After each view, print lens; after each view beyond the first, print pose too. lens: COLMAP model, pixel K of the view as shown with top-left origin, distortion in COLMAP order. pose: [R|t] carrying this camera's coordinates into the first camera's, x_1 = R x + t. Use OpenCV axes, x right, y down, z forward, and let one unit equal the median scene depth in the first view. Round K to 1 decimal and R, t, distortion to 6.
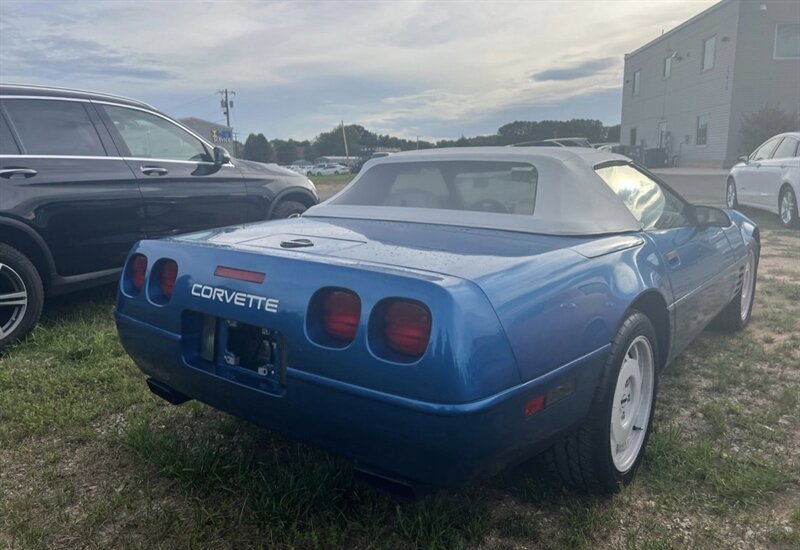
lens RADIAL K [[593.9, 0, 398.6], [0, 593.9, 265.1], [0, 0, 1]] dist [0.073026, -0.082977]
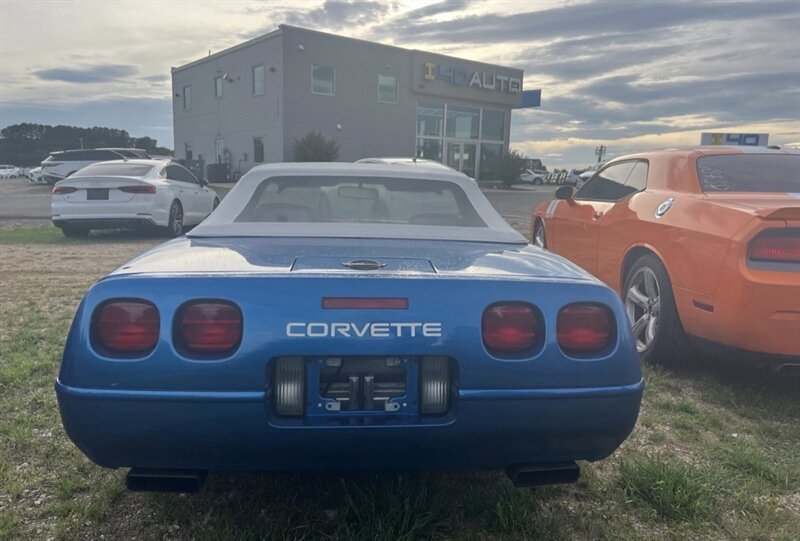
lens RADIAL K [[593.1, 0, 404.0], [0, 593.1, 279.9], [0, 0, 1]] dist [0.061591, -0.056817]
pose [[0.736700, -0.088279, 0.670432, -0.556964], [0.086632, 0.995593, 0.035899, -0.030648], [-0.670647, 0.031635, 0.741102, 0.218704]]
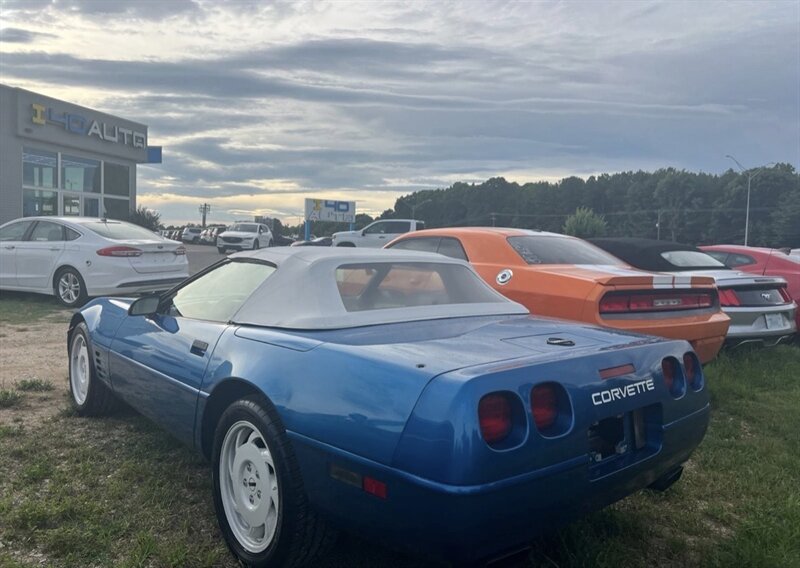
lens RADIAL K [[598.8, 0, 399.1], [0, 598.8, 292.9], [0, 0, 1]] dist [0.057964, -0.065466]
pose [[0.197612, -0.063713, 0.978208, -1.009988], [0.139819, 0.989515, 0.036204, -0.159464], [-0.970258, 0.129618, 0.204448, 0.795078]]
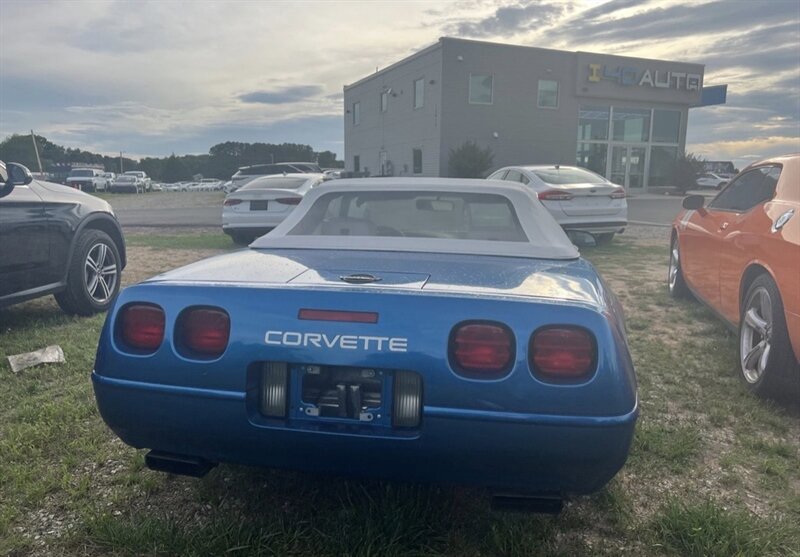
lens RADIAL K [[593.5, 0, 406.2], [0, 593.5, 286.0], [0, 0, 1]] dist [0.063198, -0.066632]
pose [[0.889851, -0.059710, 0.452327, -0.404255], [0.060398, 0.998091, 0.012934, -0.024343], [-0.452236, 0.015810, 0.891758, 0.094693]]
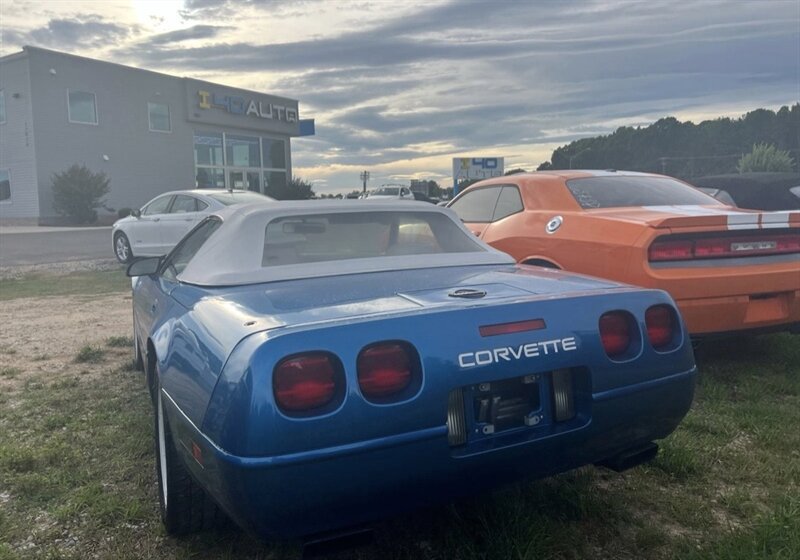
lens RADIAL K [[594.5, 0, 399.6], [0, 594.5, 276.4], [0, 0, 1]] dist [0.068864, -0.076389]
pose [[0.442190, -0.112072, 0.889892, -0.815483], [0.178766, 0.983269, 0.035002, -0.089283], [-0.878926, 0.143605, 0.454827, 0.495759]]
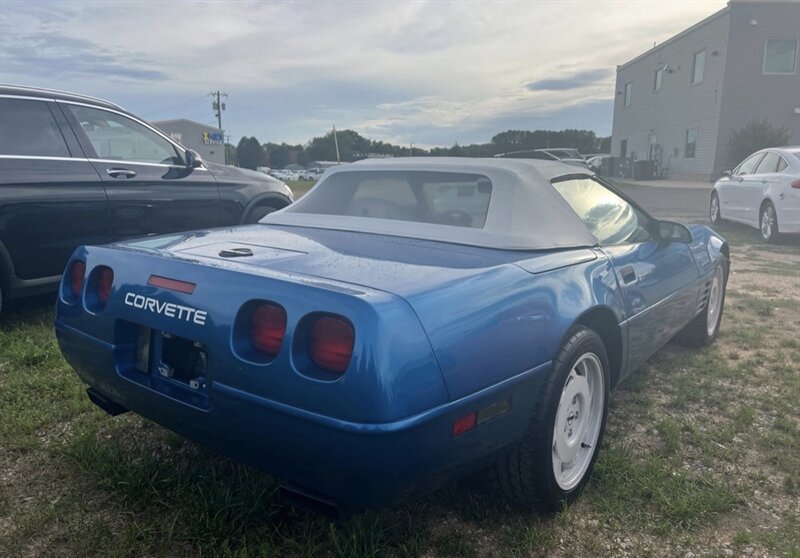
lens RADIAL K [[594.5, 0, 399.6], [0, 594.5, 275.4], [0, 0, 1]] dist [0.068864, -0.076389]
pose [[0.999700, 0.018420, 0.016173, 0.060332], [-0.018517, 0.999811, 0.005907, -0.007717], [-0.016061, -0.006204, 0.999852, 0.015371]]
